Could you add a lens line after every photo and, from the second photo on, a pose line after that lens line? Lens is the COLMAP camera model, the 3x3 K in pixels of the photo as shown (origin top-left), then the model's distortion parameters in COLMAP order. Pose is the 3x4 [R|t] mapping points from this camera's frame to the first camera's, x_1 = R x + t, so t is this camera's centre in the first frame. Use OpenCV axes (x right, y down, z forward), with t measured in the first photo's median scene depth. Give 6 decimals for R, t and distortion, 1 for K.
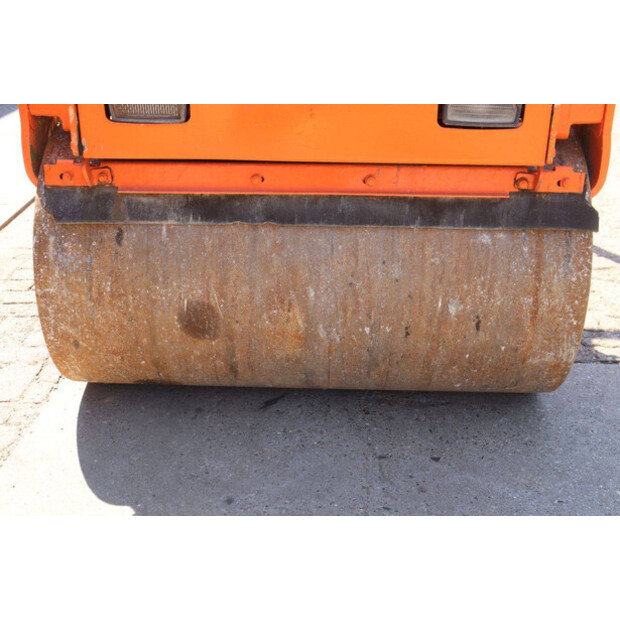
lens RADIAL K [[803.5, 0, 313.6], [0, 803.5, 299.7], [0, 0, 1]] dist [0.011878, 0.039900]
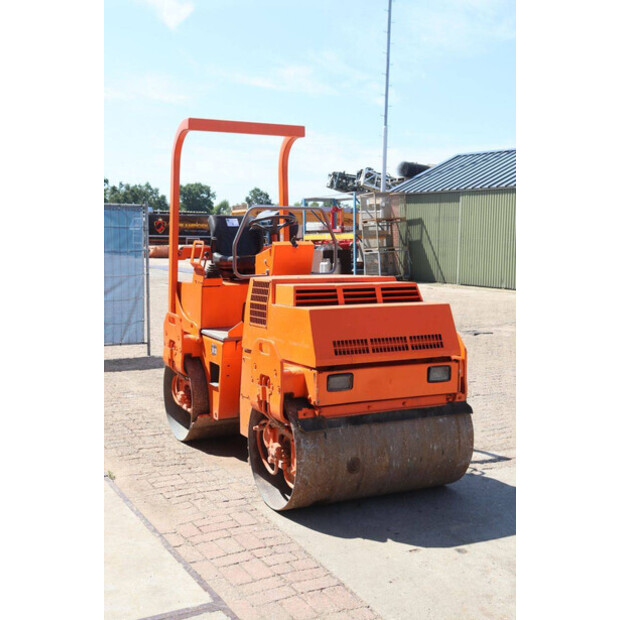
lens RADIAL K [[788.5, 0, 300.5], [0, 788.5, 312.0], [0, 0, 1]] dist [0.019583, 0.063188]
pose [[0.884627, -0.047190, 0.463905, -1.462122], [0.181344, 0.951366, -0.249031, 0.159411], [-0.429592, 0.304426, 0.850162, -1.226989]]
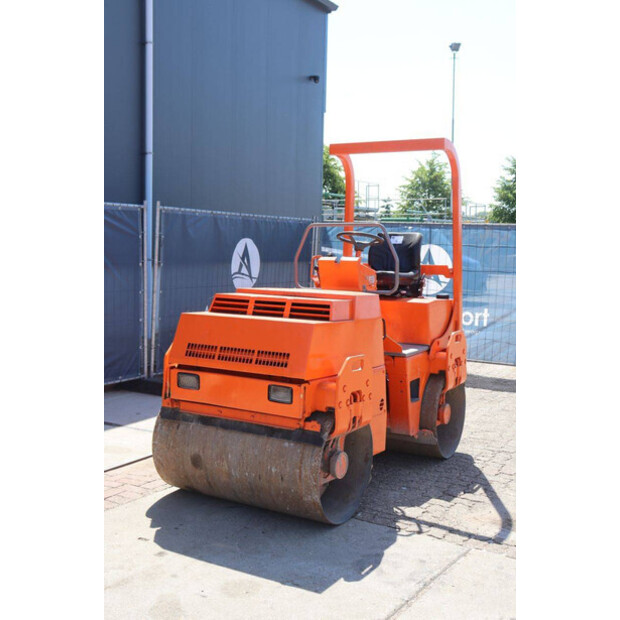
lens RADIAL K [[788.5, 0, 300.5], [0, 788.5, 312.0], [0, 0, 1]] dist [0.019583, 0.063188]
pose [[0.866112, 0.054229, -0.496900, 1.509801], [-0.210566, 0.941171, -0.264308, 0.188828], [0.453335, 0.333551, 0.826578, -1.261117]]
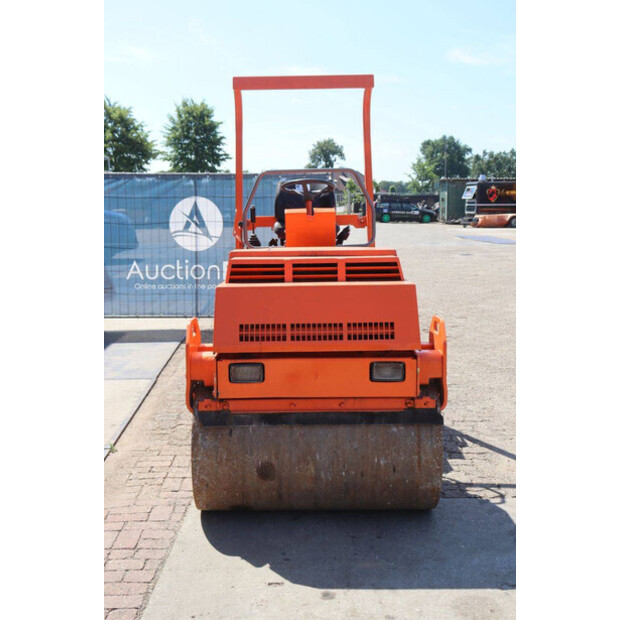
lens RADIAL K [[788.5, 0, 300.5], [0, 788.5, 312.0], [0, 0, 1]] dist [0.019583, 0.063188]
pose [[0.999567, -0.022472, 0.018982, -0.082224], [0.026654, 0.964902, -0.261253, 0.174836], [-0.012445, 0.261645, 0.965084, -1.197779]]
